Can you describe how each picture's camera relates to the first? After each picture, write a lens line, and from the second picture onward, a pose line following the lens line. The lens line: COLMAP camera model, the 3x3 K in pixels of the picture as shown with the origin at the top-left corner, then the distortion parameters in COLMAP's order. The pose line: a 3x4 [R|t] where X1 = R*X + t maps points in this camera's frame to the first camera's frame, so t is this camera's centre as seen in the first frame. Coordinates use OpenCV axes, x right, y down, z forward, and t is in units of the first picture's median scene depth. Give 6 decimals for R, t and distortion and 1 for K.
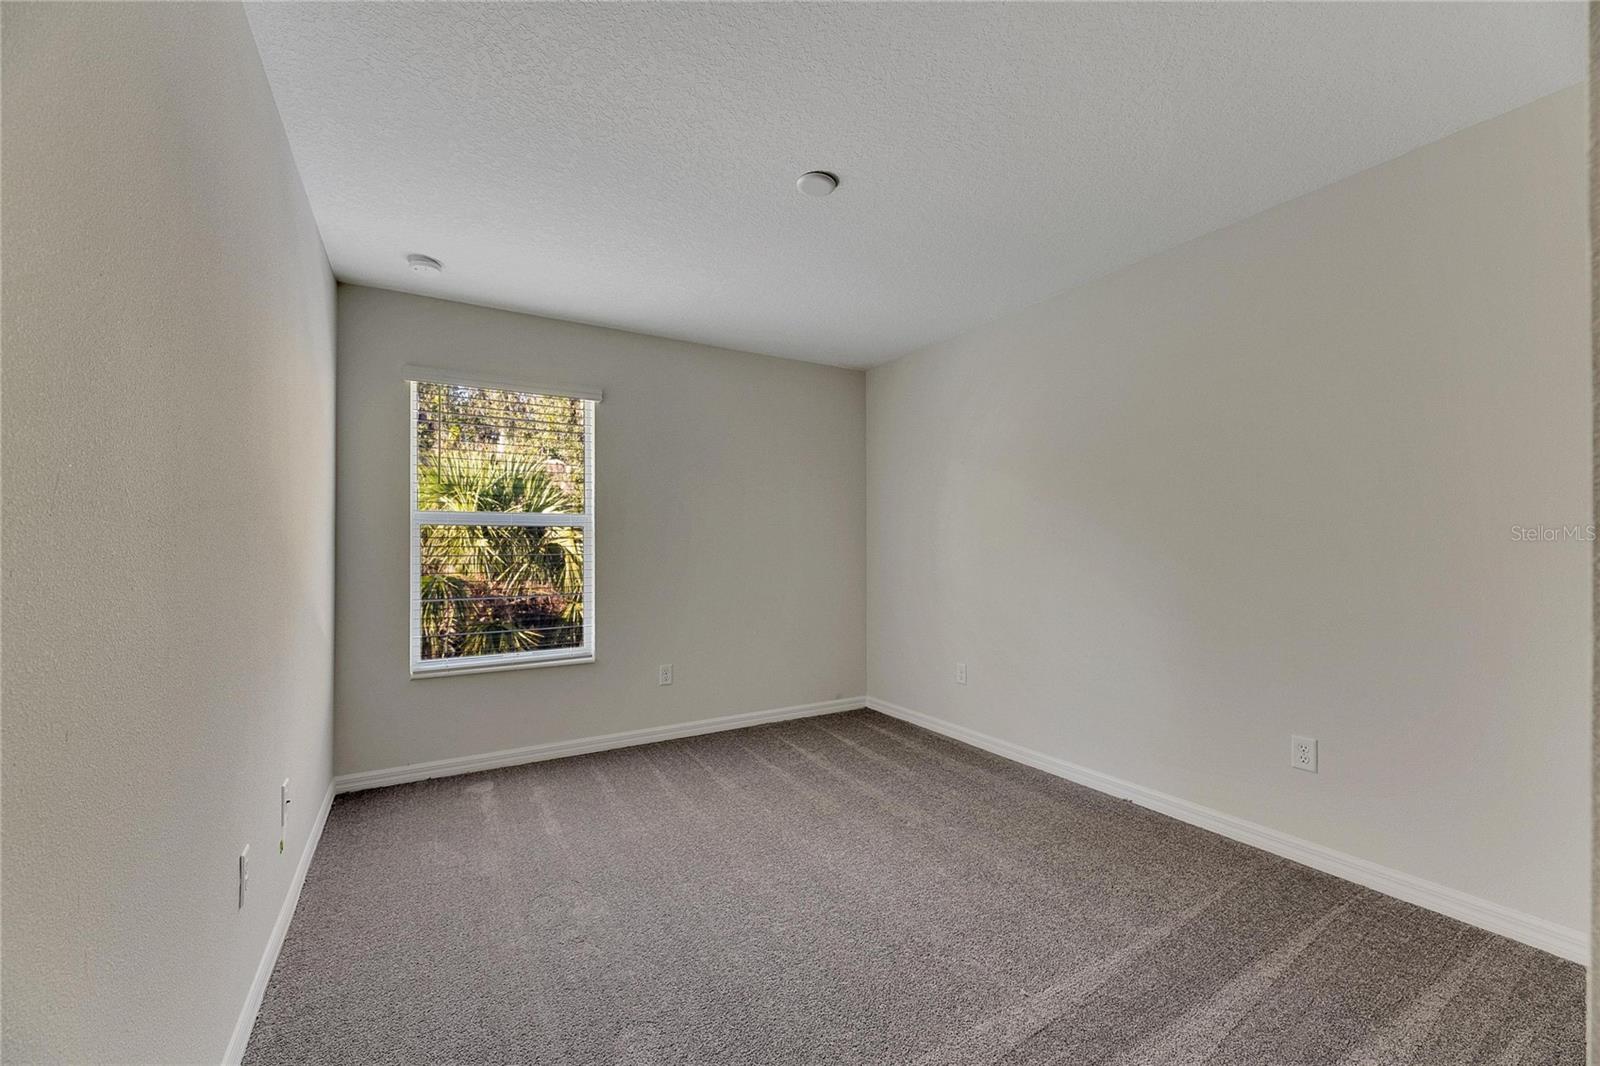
lens RADIAL K [[634.7, 0, 797.5], [0, 634.7, 543.3], [0, 0, 1]] dist [0.006755, -0.000011]
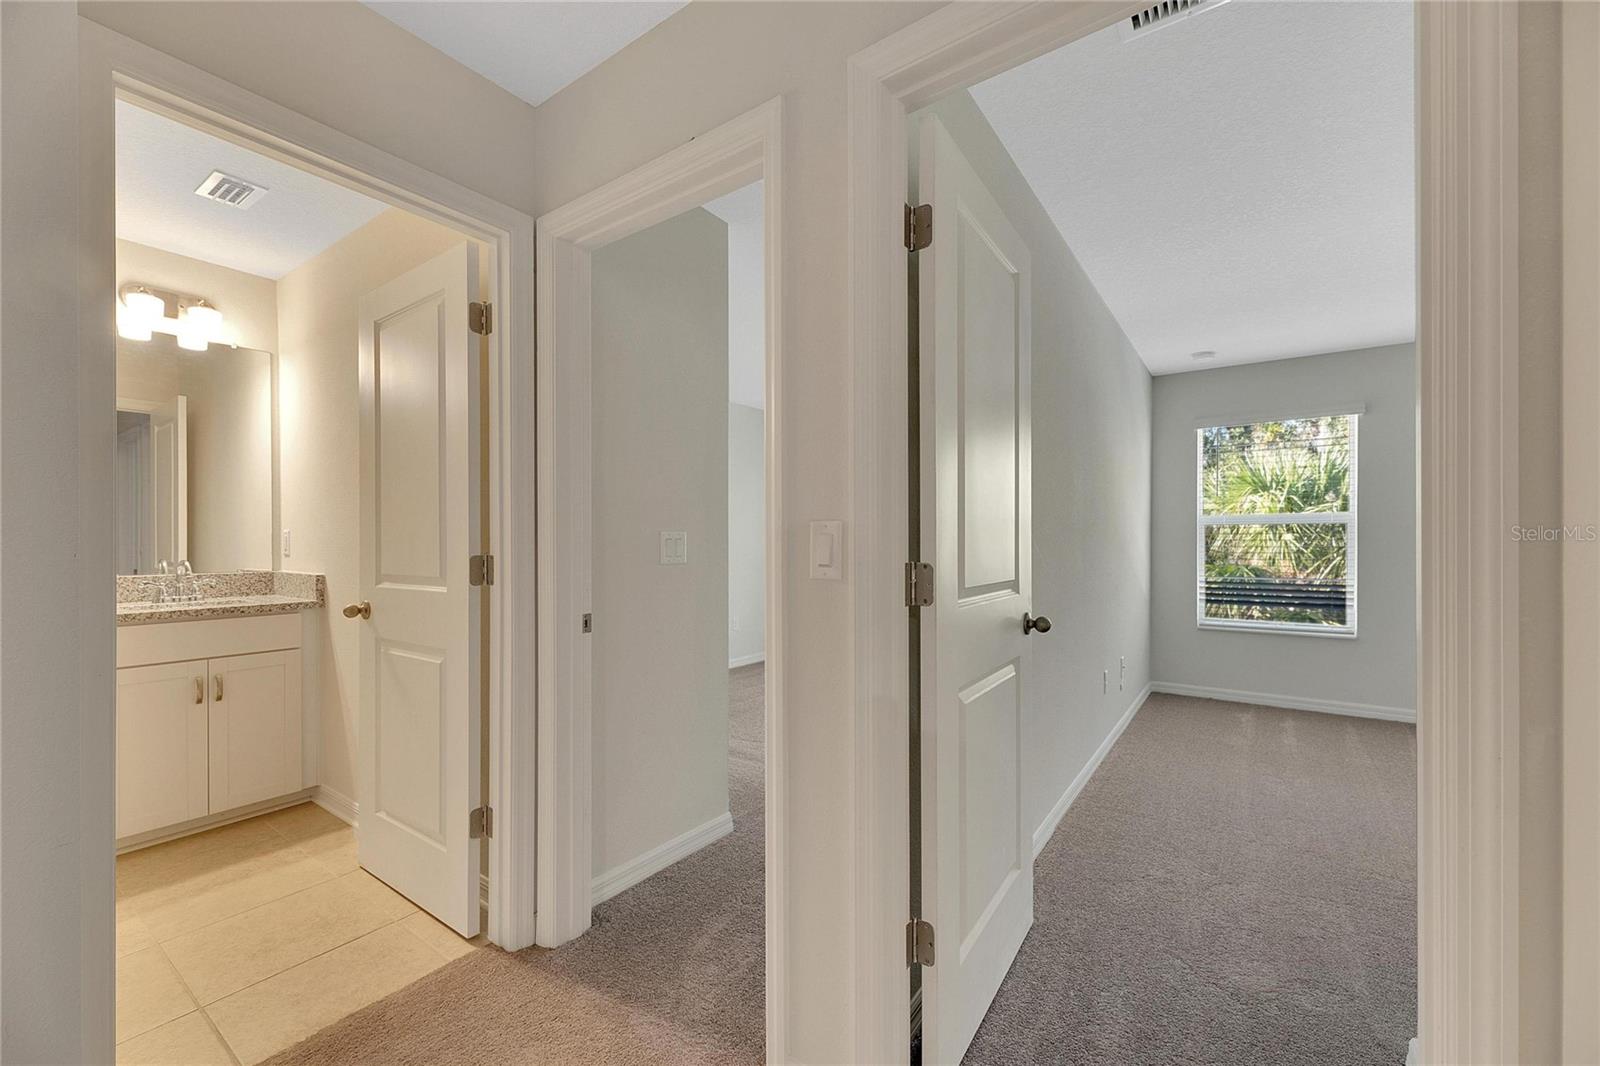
lens RADIAL K [[634.7, 0, 797.5], [0, 634.7, 543.3], [0, 0, 1]] dist [0.006755, -0.000011]
pose [[0.399582, 0.005138, -0.916683, 0.348932], [0.002671, 0.999974, 0.006769, 0.000987], [0.916694, -0.005153, 0.399557, -0.412571]]
